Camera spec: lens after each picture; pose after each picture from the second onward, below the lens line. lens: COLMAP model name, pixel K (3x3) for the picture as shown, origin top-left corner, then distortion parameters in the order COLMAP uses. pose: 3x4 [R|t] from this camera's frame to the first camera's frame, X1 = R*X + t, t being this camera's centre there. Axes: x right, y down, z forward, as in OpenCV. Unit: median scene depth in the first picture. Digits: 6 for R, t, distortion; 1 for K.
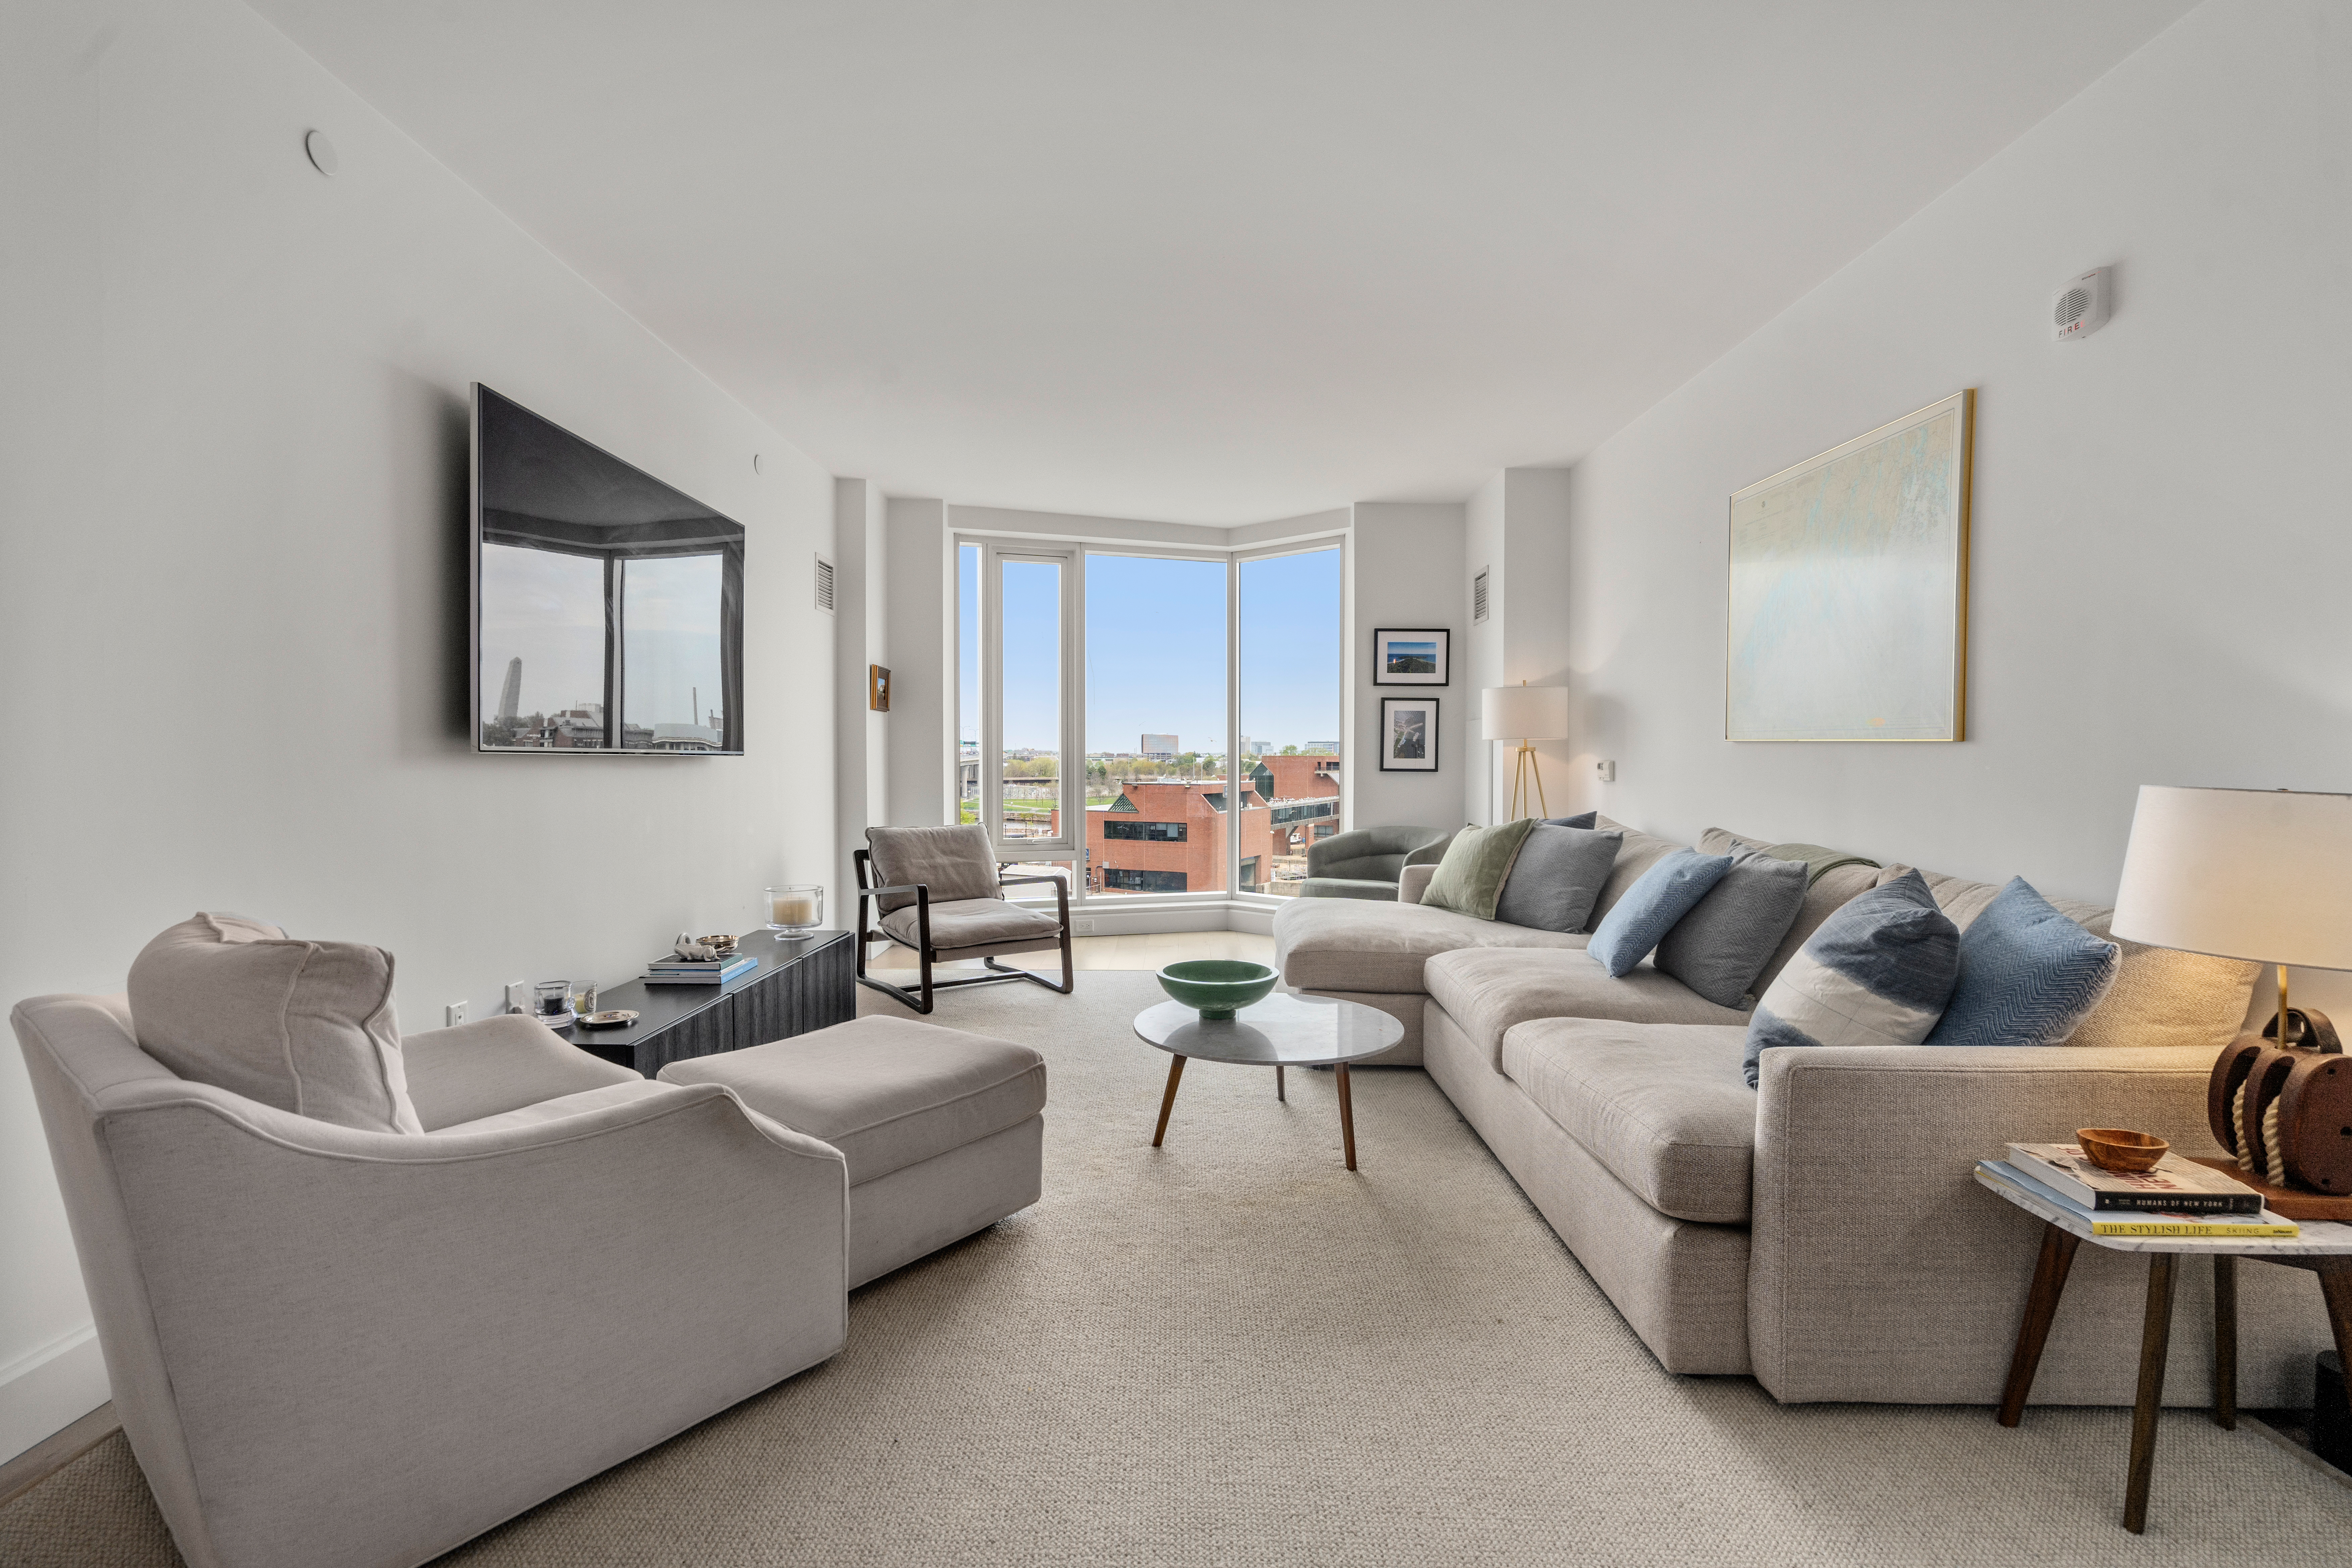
lens RADIAL K [[1069.9, 0, 1171.0], [0, 1069.9, 772.8], [0, 0, 1]] dist [-0.001003, -0.000423]
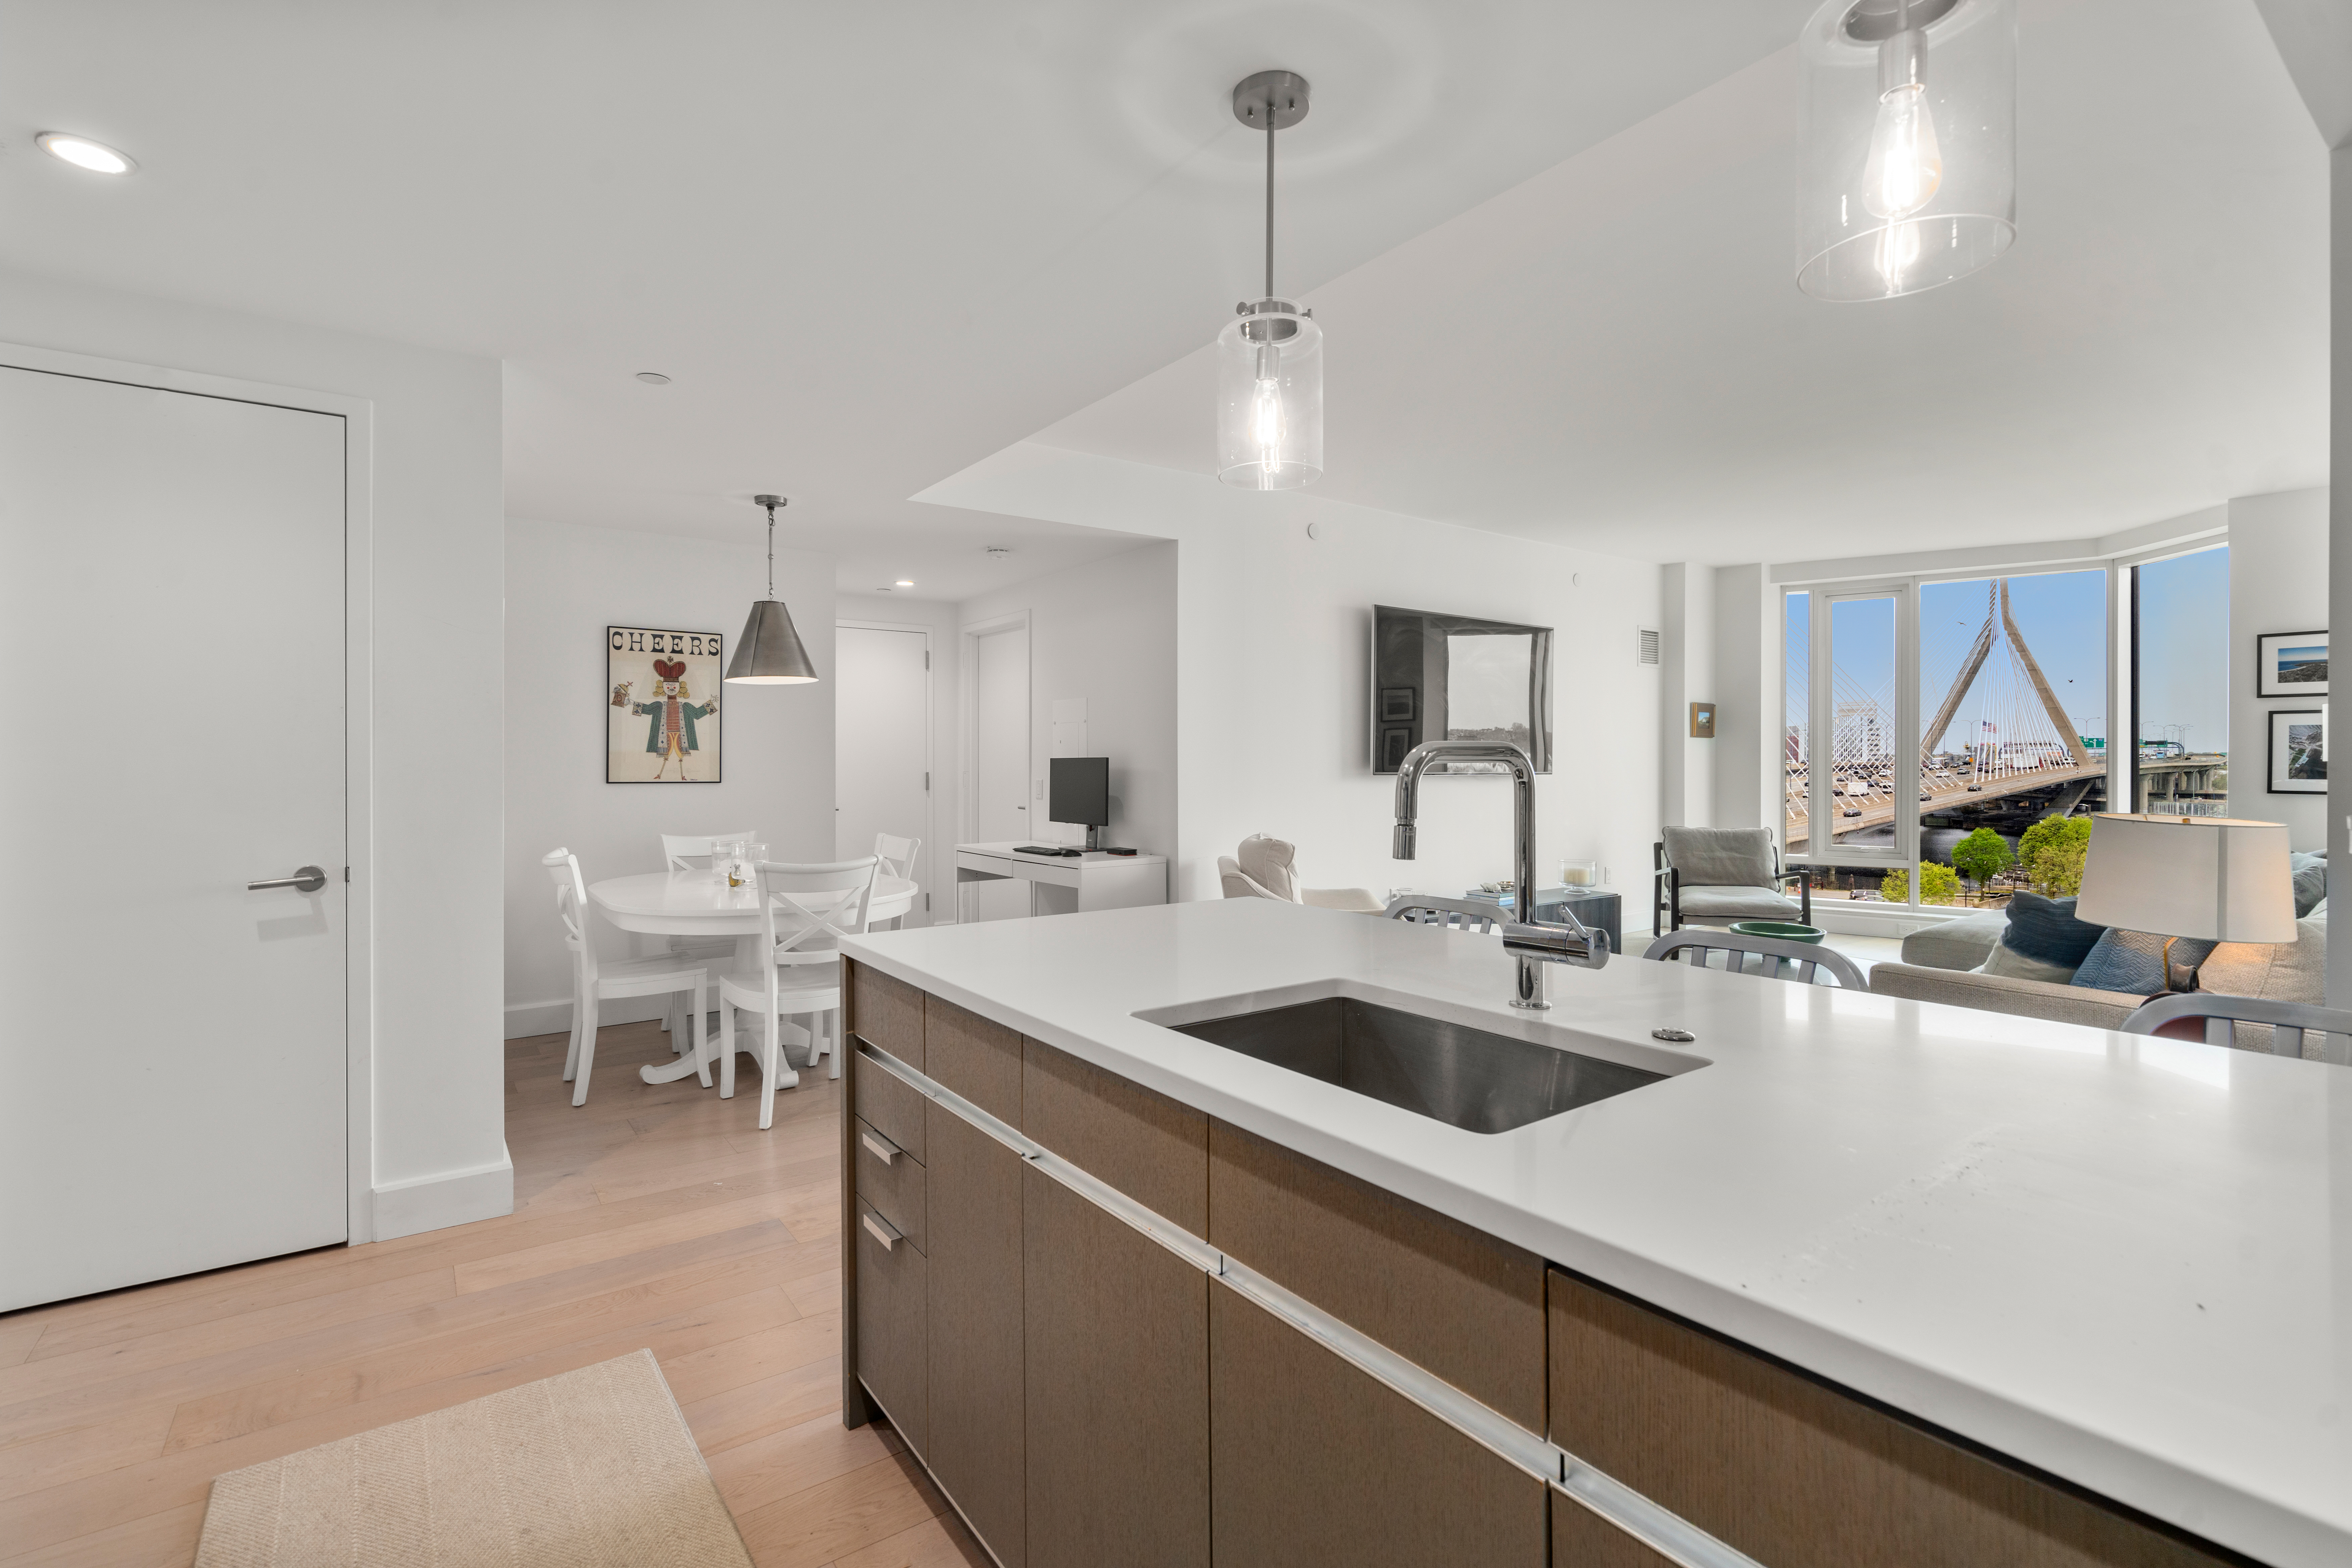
lens RADIAL K [[1069.9, 0, 1169.7], [0, 1069.9, 769.4], [0, 0, 1]] dist [-0.001003, -0.000423]
pose [[0.598459, 0.004137, -0.801142, 0.426204], [-0.010919, 0.999936, -0.002994, -0.010435], [0.801079, 0.010540, 0.598466, -0.316178]]
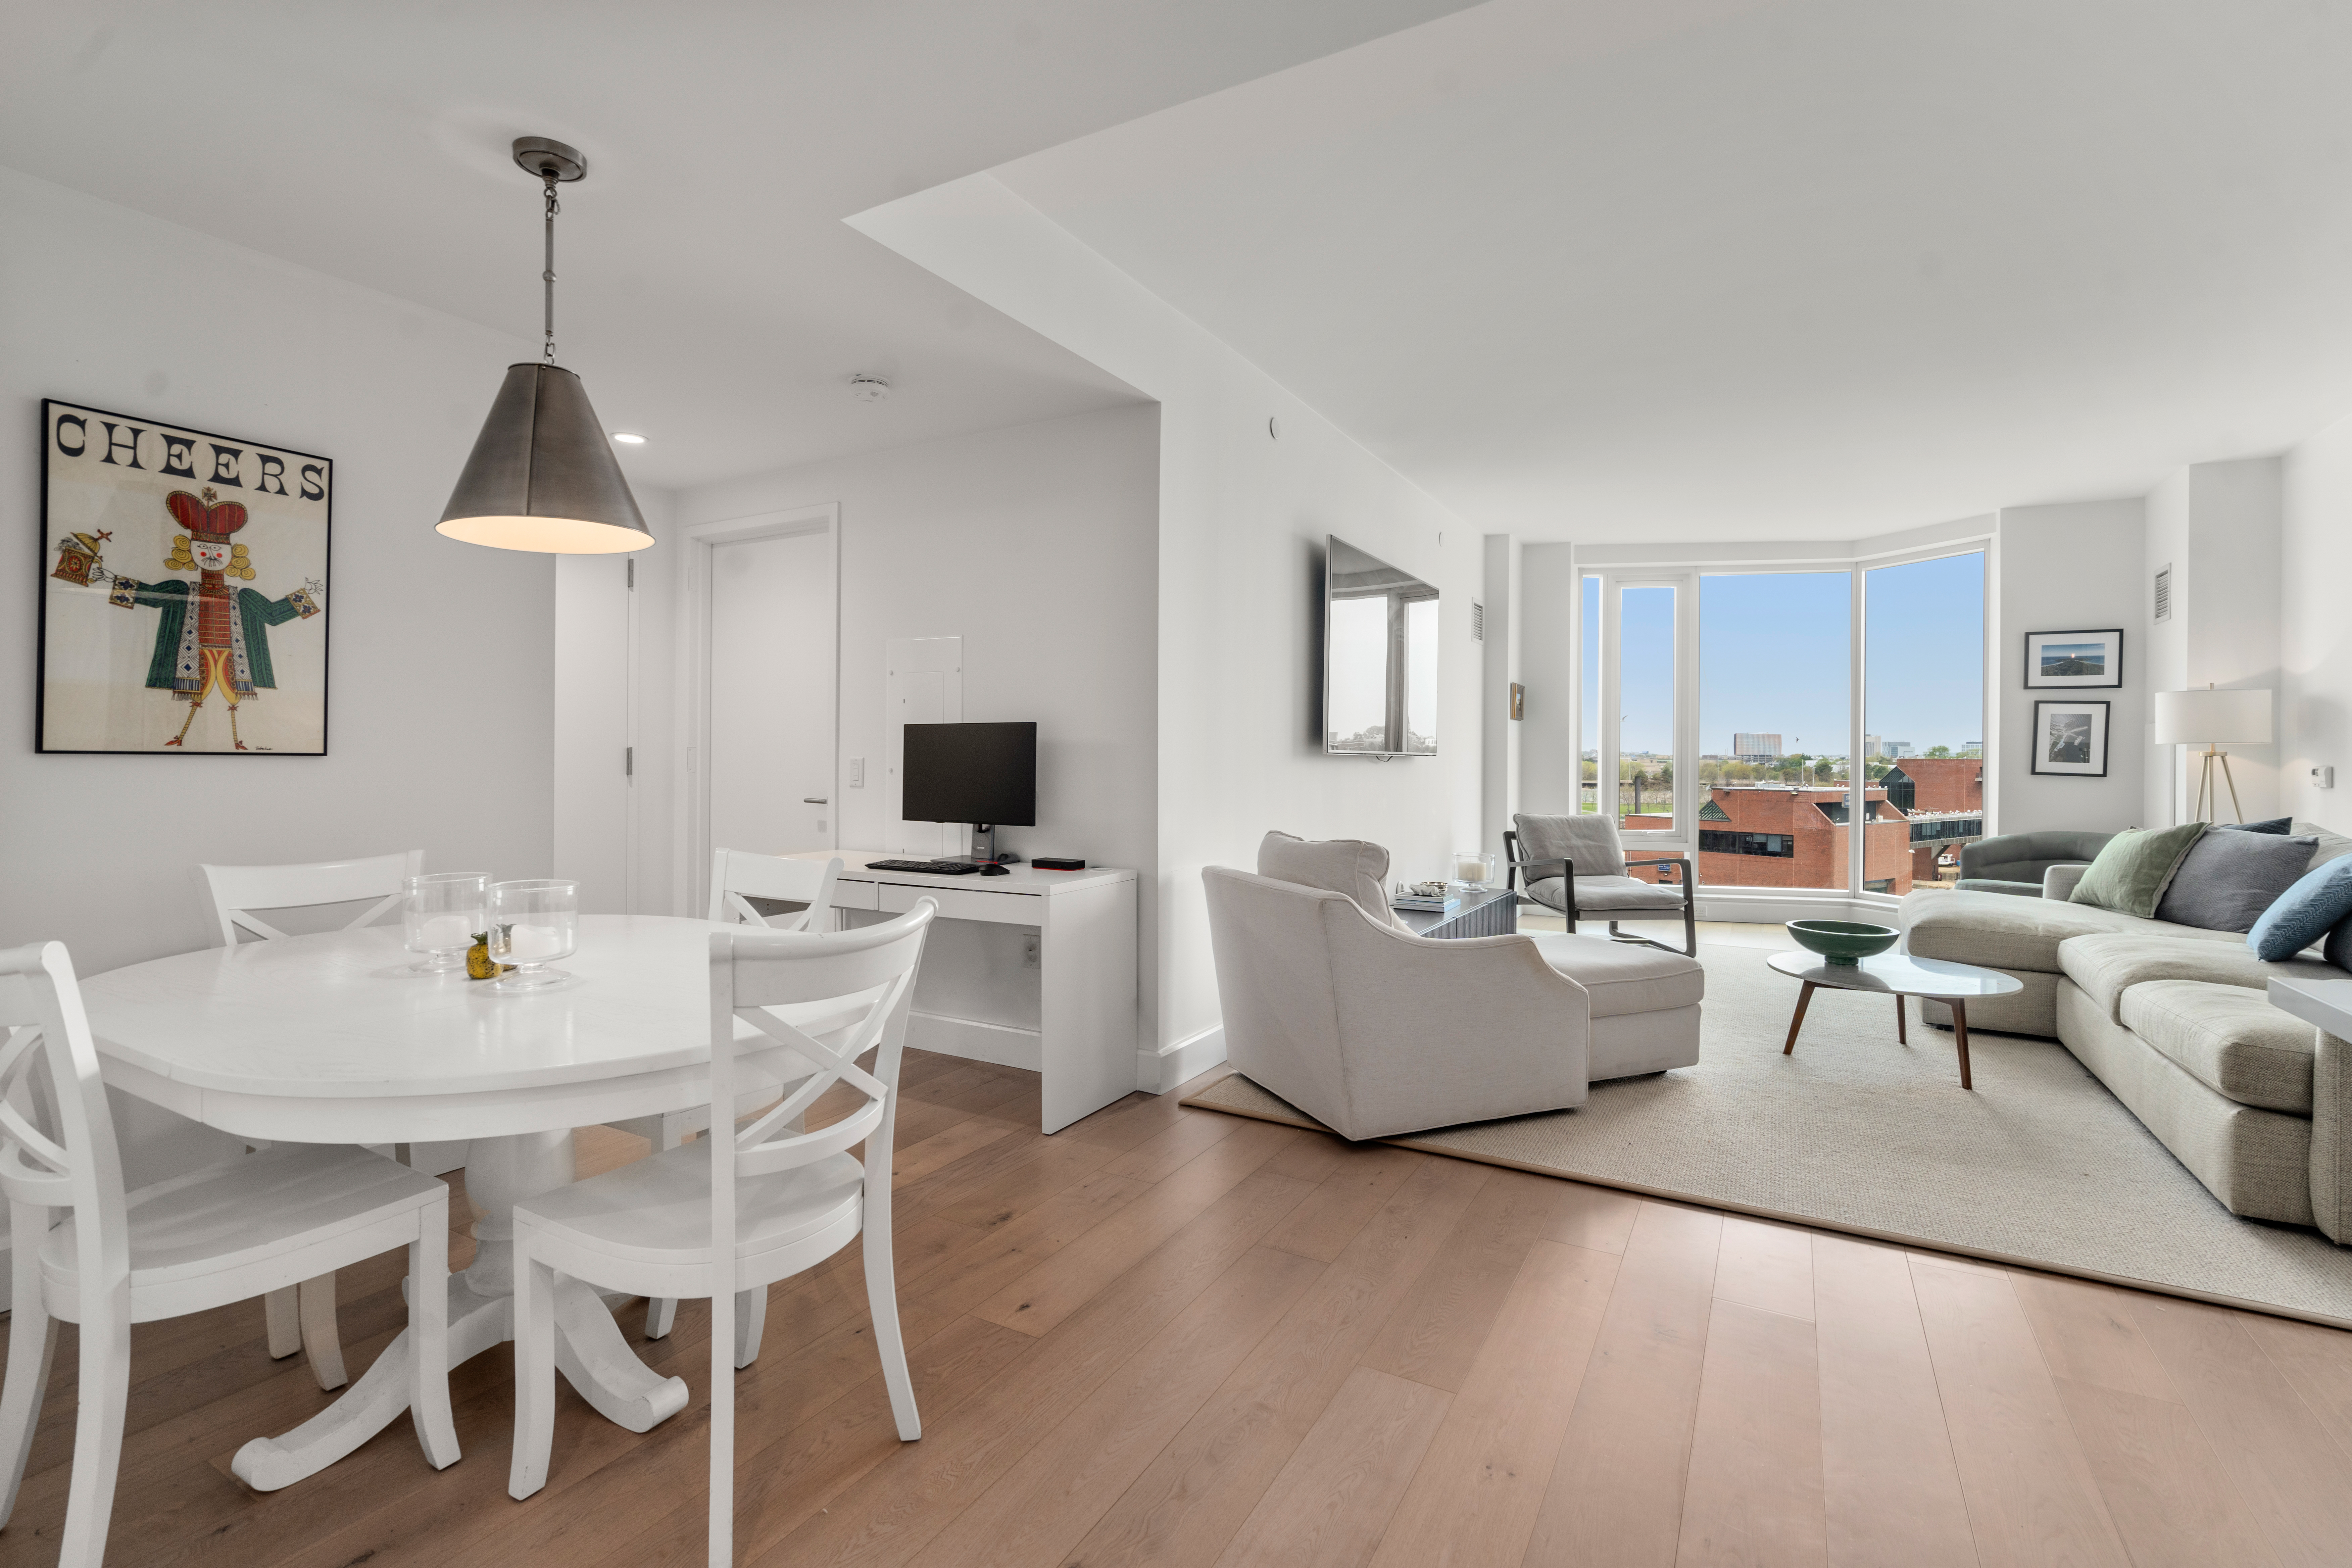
lens RADIAL K [[1069.9, 0, 1177.1], [0, 1069.9, 758.9], [0, 0, 1]] dist [-0.001003, -0.000423]
pose [[0.873704, 0.006379, -0.486416, -0.017895], [-0.013094, 0.999860, -0.010407, 0.004808], [0.486282, 0.015462, 0.873665, -0.298369]]
